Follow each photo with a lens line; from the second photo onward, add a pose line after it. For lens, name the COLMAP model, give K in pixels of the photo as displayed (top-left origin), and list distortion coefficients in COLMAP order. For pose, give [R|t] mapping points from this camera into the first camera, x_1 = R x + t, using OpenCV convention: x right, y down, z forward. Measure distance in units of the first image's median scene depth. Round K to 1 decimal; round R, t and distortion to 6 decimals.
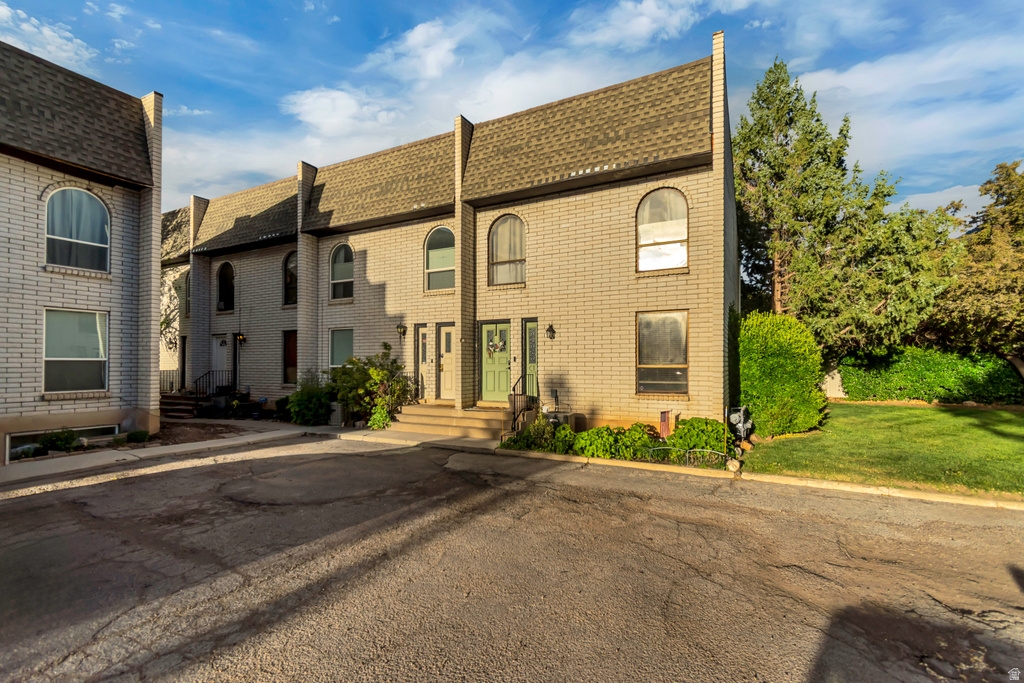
lens RADIAL K [[458.1, 0, 512.3], [0, 458.1, 360.3], [0, 0, 1]] dist [0.000594, -0.000032]
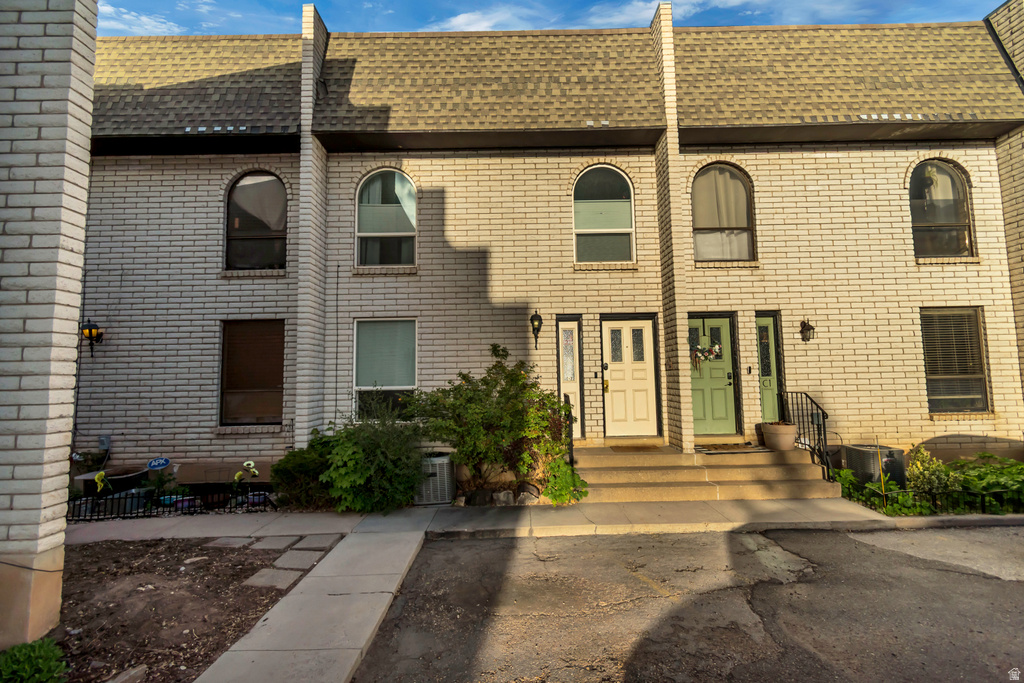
lens RADIAL K [[455.0, 0, 515.7], [0, 455.0, 342.7], [0, 0, 1]] dist [0.001212, 0.000002]
pose [[0.885604, 0.022635, 0.463888, -0.603343], [0.014201, 0.997025, -0.075760, 0.002629], [-0.464223, 0.073681, 0.882648, 0.555631]]
